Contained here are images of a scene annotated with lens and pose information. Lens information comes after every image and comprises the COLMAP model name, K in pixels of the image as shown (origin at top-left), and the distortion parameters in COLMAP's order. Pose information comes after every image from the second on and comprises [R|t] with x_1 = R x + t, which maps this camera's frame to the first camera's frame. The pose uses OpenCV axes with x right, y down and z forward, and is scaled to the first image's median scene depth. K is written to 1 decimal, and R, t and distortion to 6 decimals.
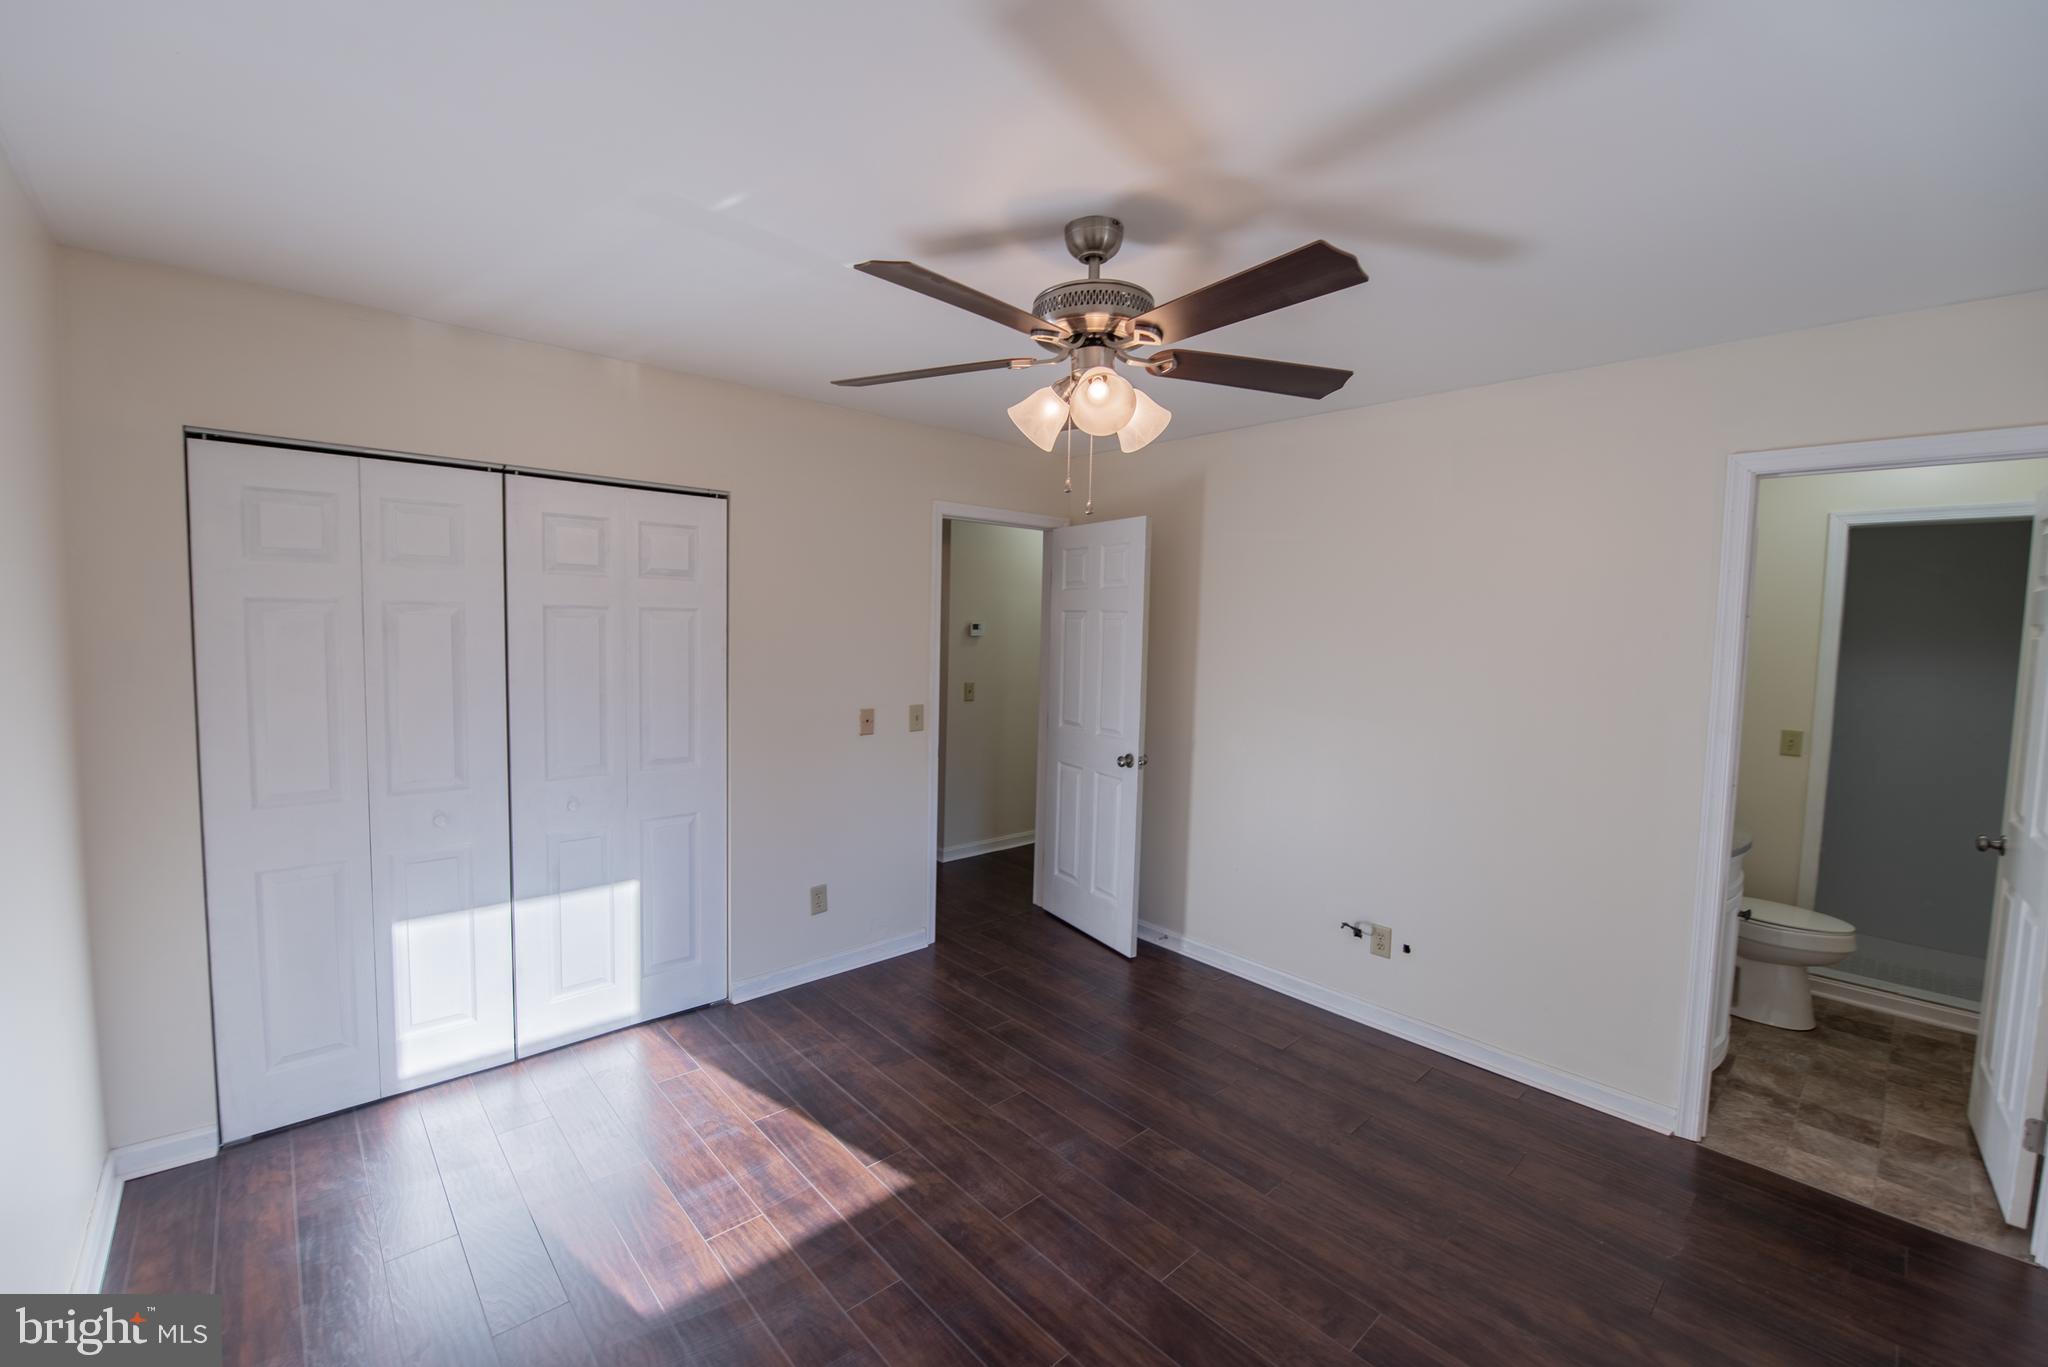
lens RADIAL K [[834.1, 0, 1001.1], [0, 834.1, 675.3], [0, 0, 1]] dist [-0.018061, -0.001692]
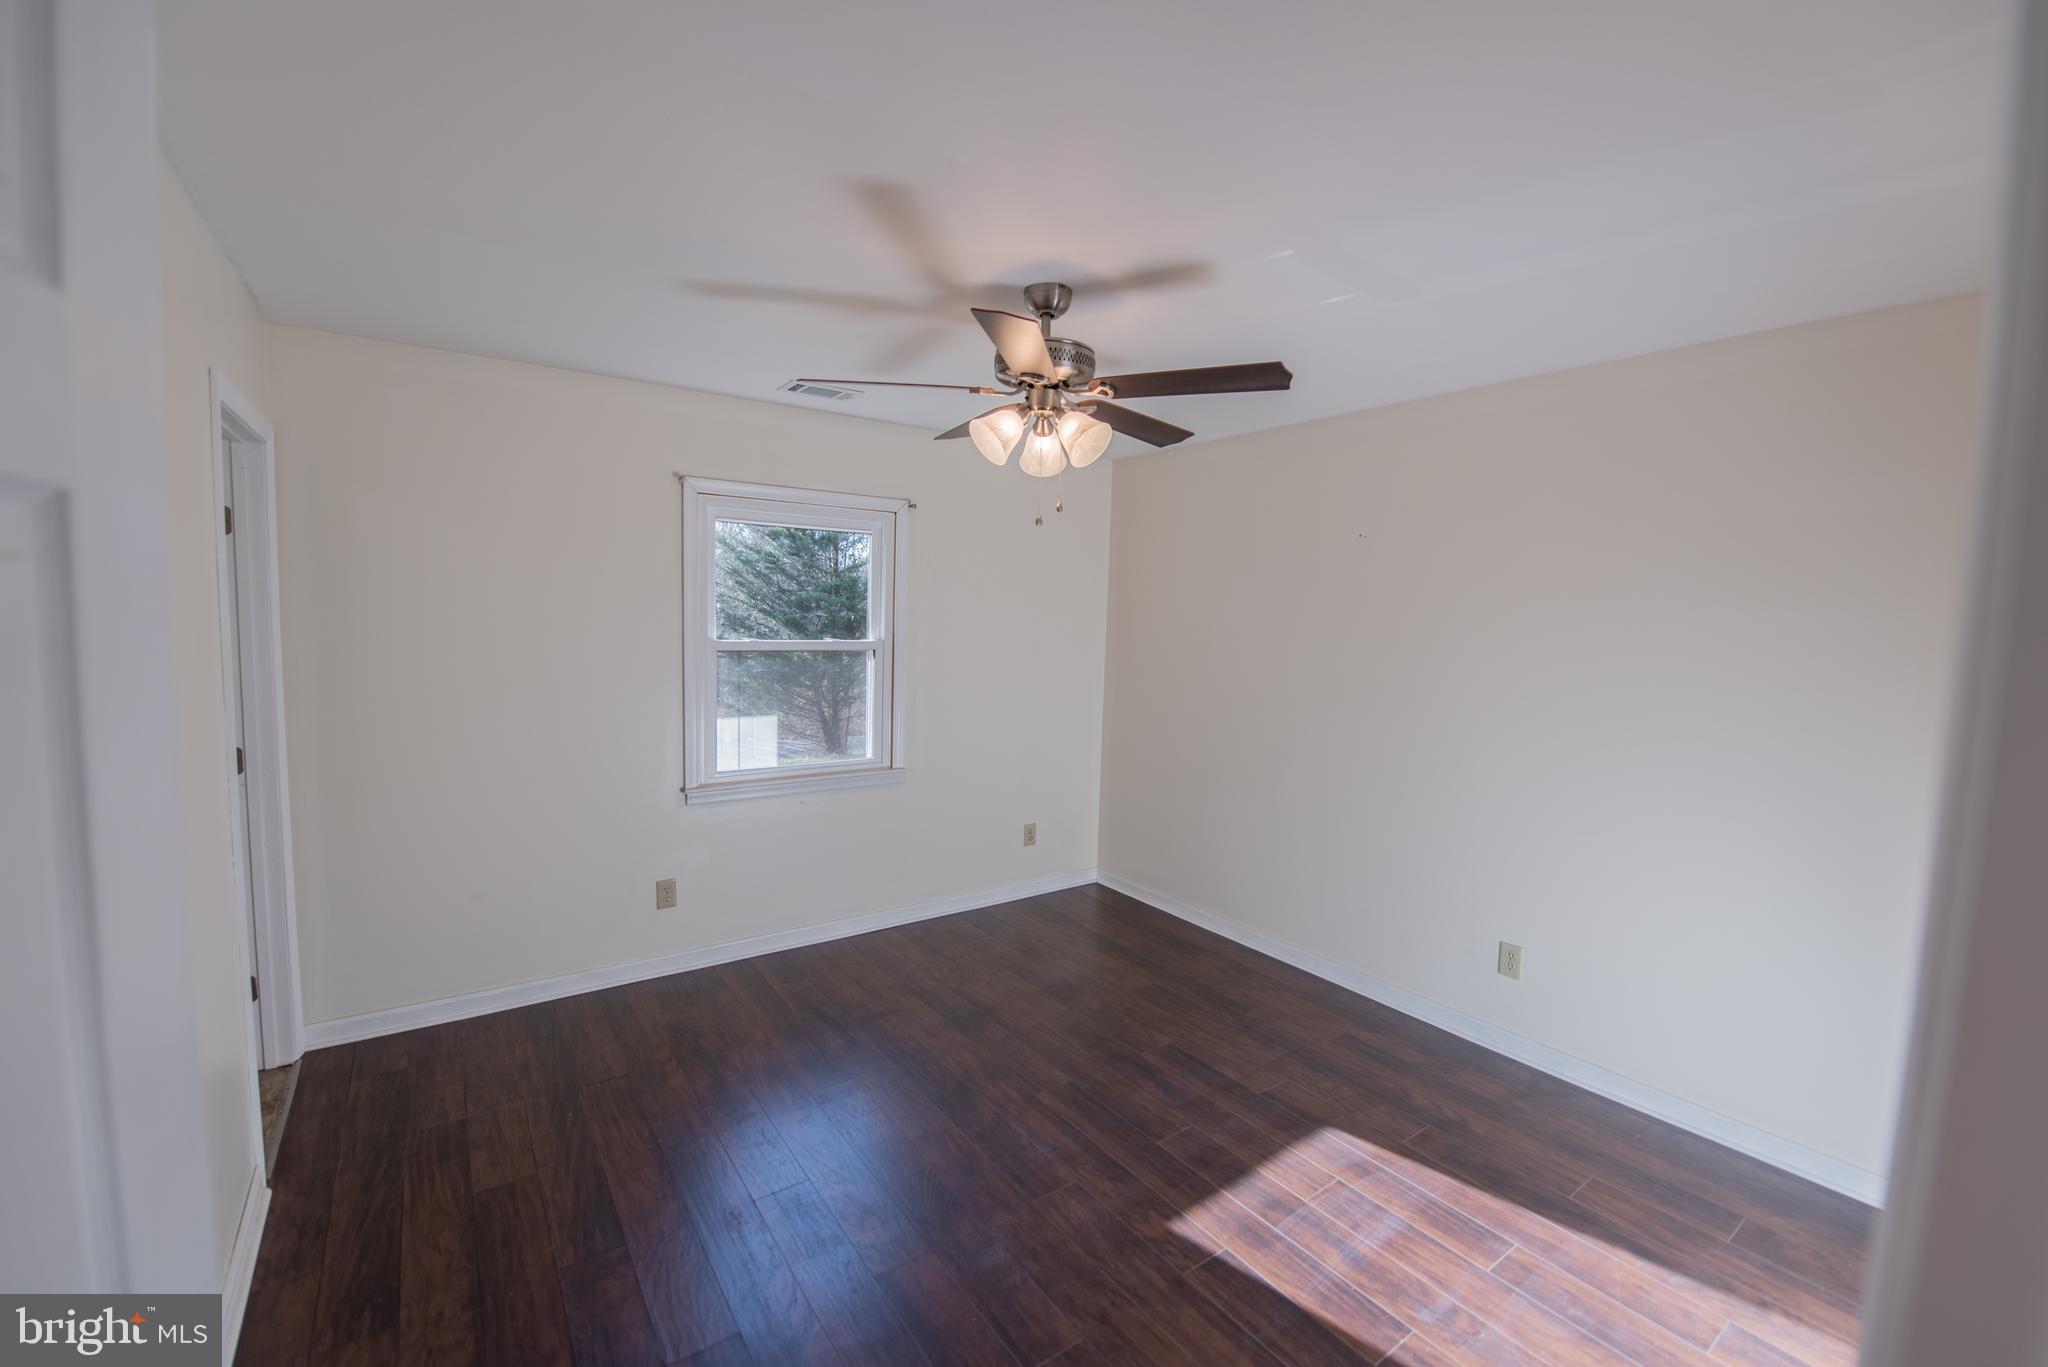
lens RADIAL K [[834.1, 0, 1002.2], [0, 834.1, 688.6], [0, 0, 1]] dist [-0.018061, -0.001692]
pose [[-0.991668, -0.055811, 0.116100, 0.004241], [-0.036851, 0.986514, 0.159476, -0.117109], [-0.123434, 0.153869, -0.980351, 1.728139]]
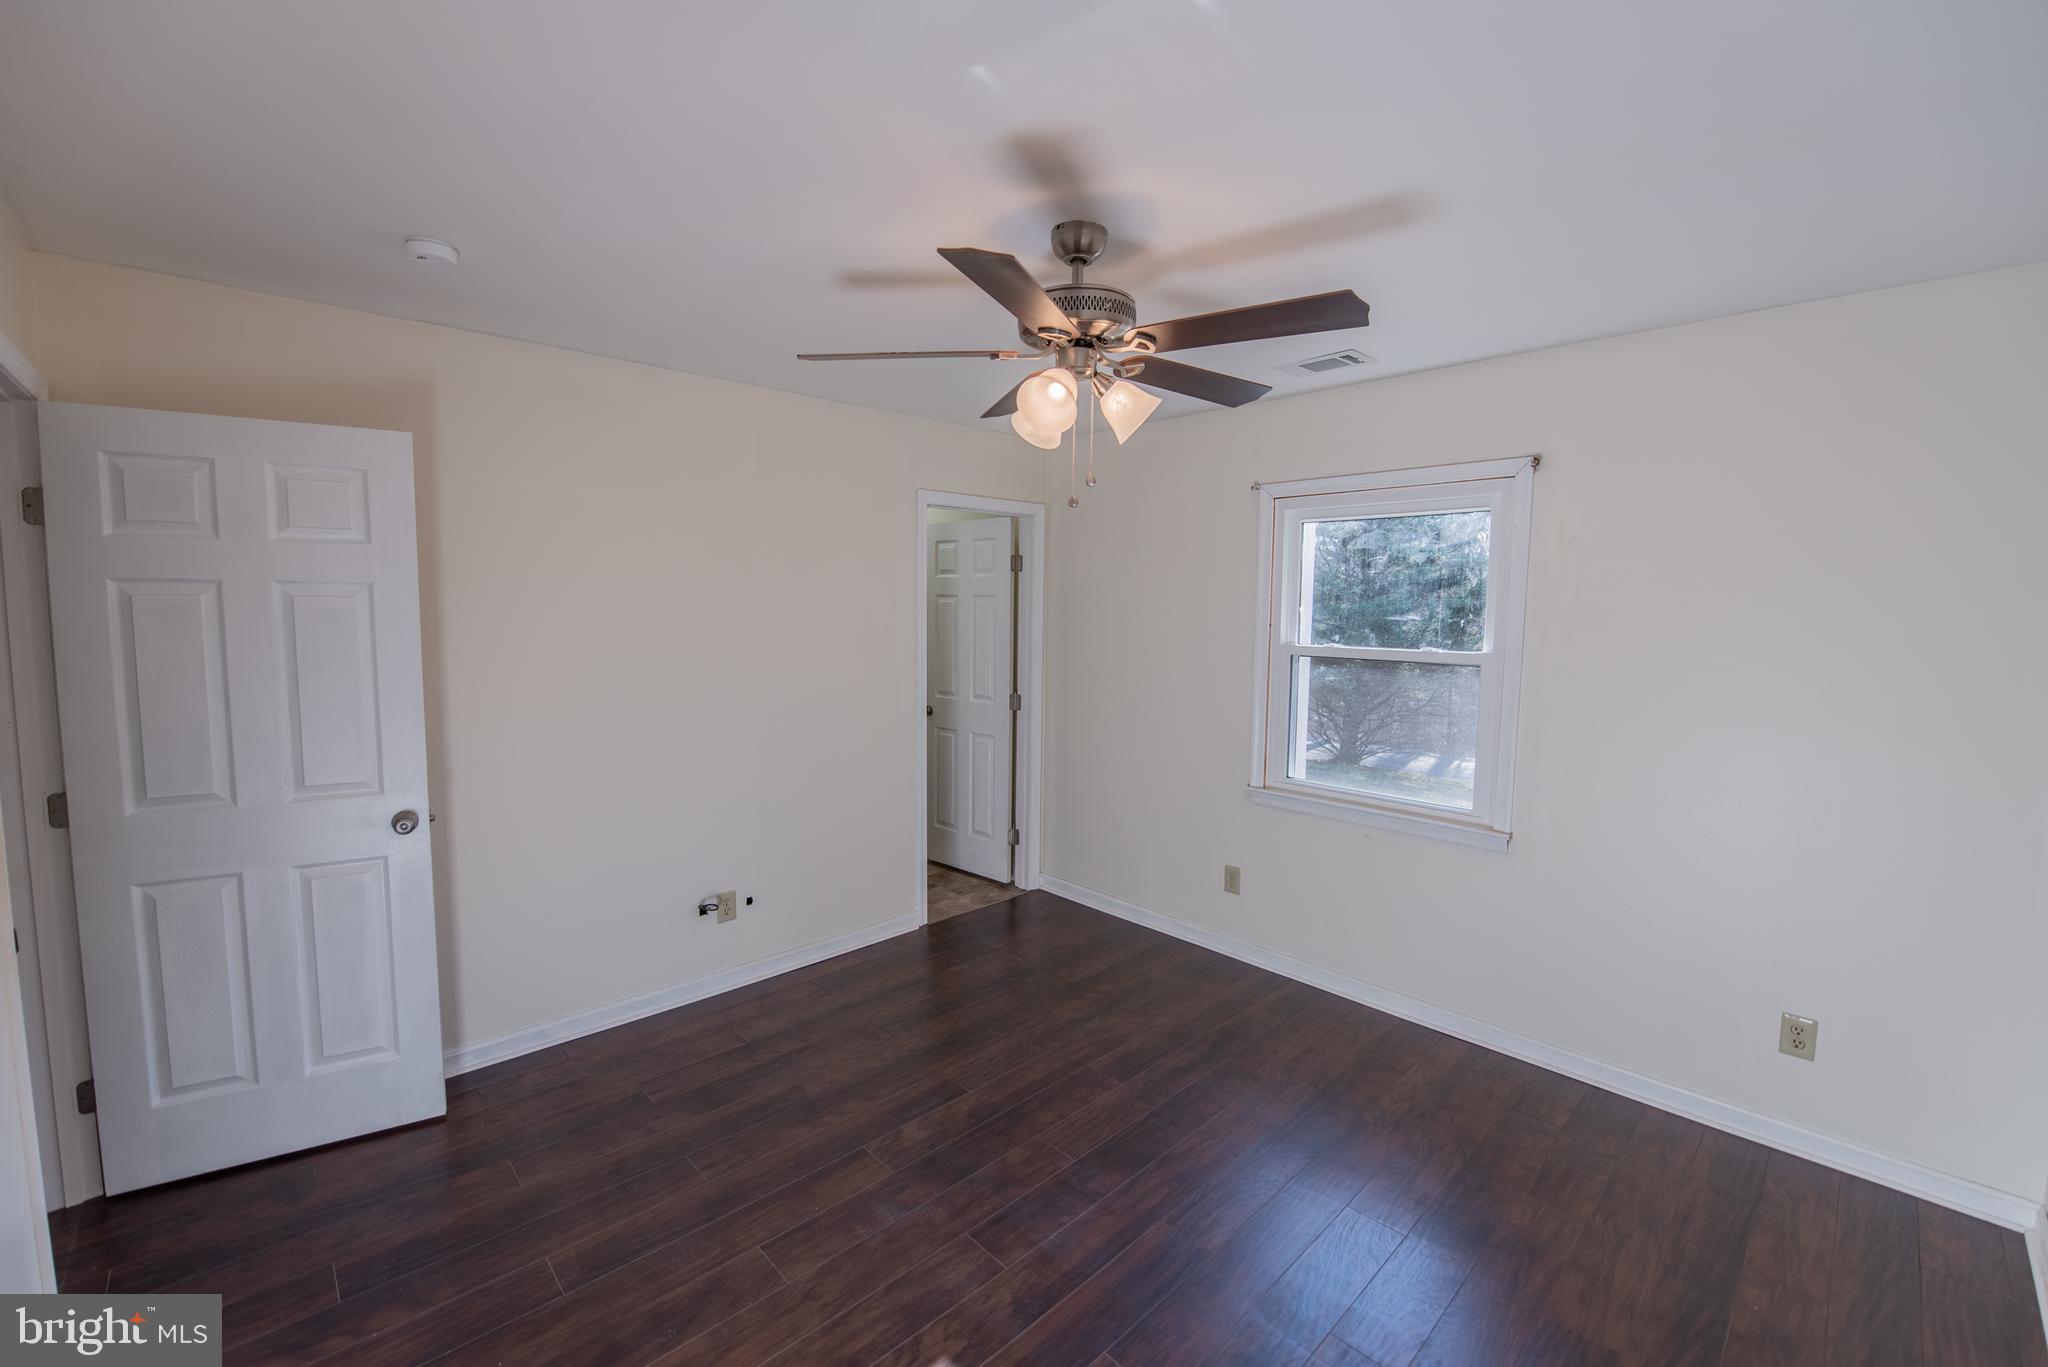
lens RADIAL K [[834.1, 0, 1025.0], [0, 834.1, 675.4], [0, 0, 1]] dist [-0.018061, -0.001692]
pose [[-0.034379, -0.108504, 0.993501, -0.738372], [0.054960, 0.992379, 0.110283, -0.080205], [-0.997897, 0.058394, -0.028153, 0.853056]]
